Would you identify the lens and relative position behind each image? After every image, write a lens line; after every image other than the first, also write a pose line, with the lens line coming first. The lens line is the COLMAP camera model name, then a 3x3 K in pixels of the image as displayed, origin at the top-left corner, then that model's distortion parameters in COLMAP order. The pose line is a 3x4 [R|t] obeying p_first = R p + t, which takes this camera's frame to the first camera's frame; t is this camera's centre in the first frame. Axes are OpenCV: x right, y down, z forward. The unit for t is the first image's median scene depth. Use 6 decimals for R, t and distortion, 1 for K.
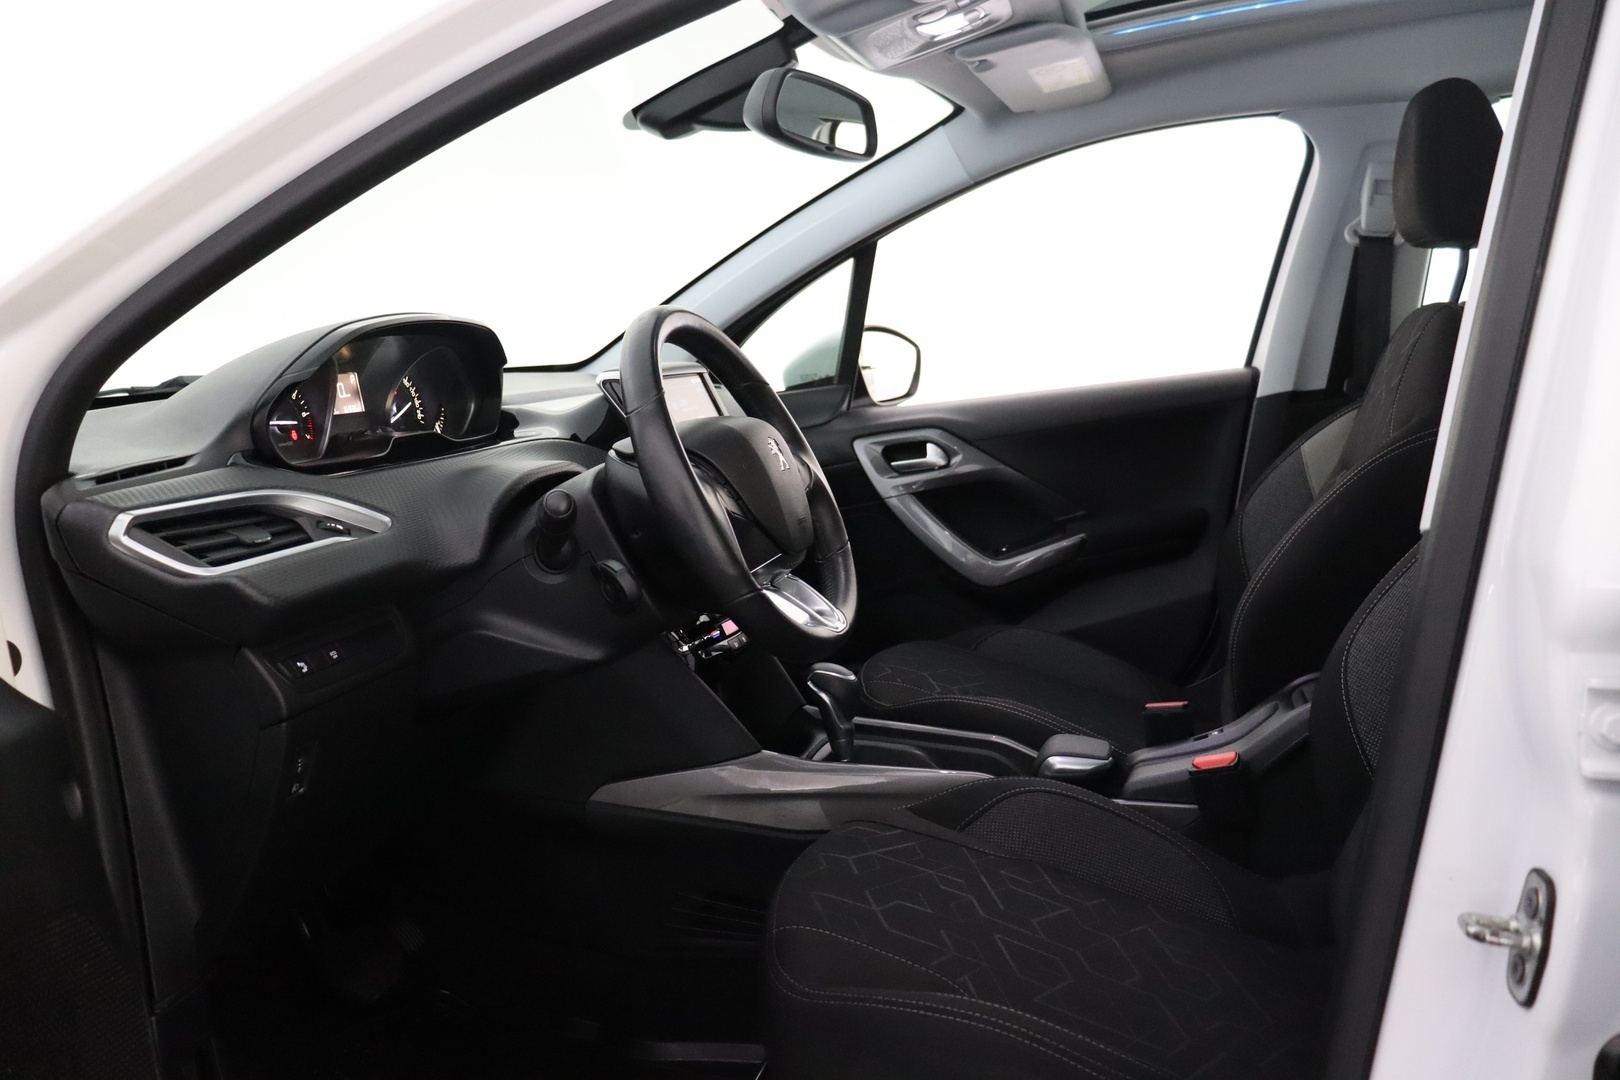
lens RADIAL K [[1328.6, 0, 810.0], [0, 1328.6, 540.0], [0, 0, 1]] dist [-0.160893, 0.113036]
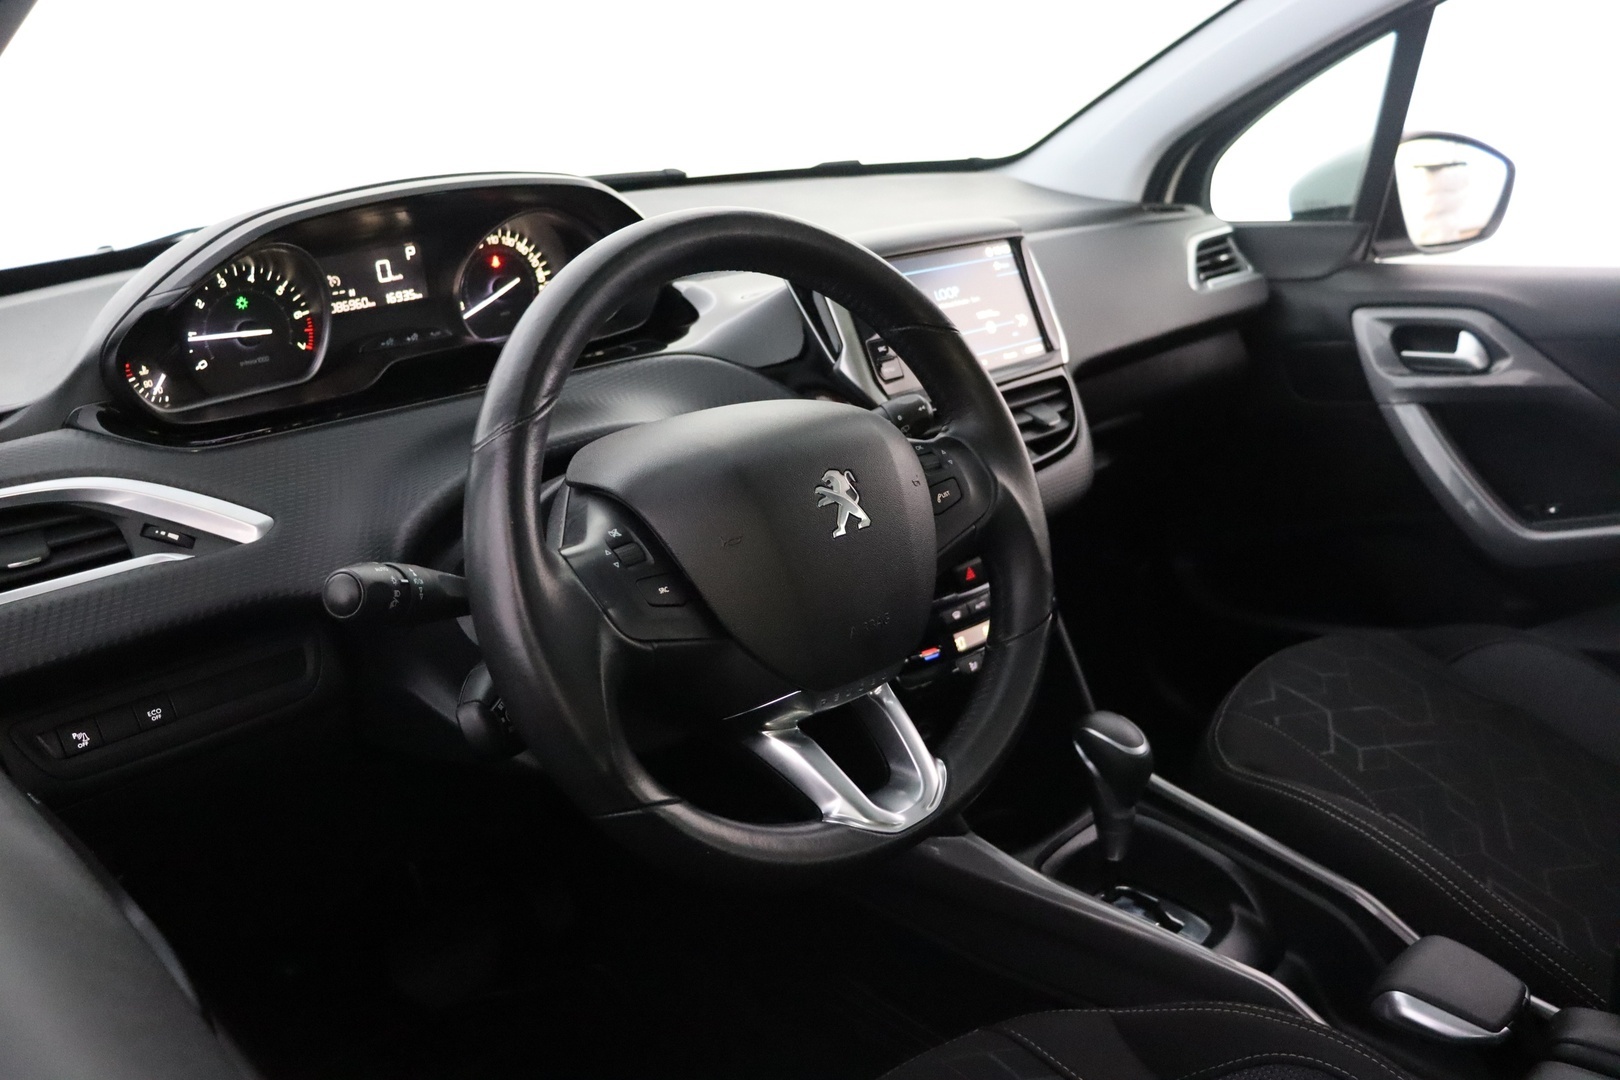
lens RADIAL K [[1328.6, 0, 810.0], [0, 1328.6, 540.0], [0, 0, 1]] dist [-0.160893, 0.113036]
pose [[0.869596, 0.195871, -0.453251, 0.116876], [-0.090842, 0.965749, 0.243058, -0.098981], [0.485335, -0.170188, 0.857605, 0.280361]]
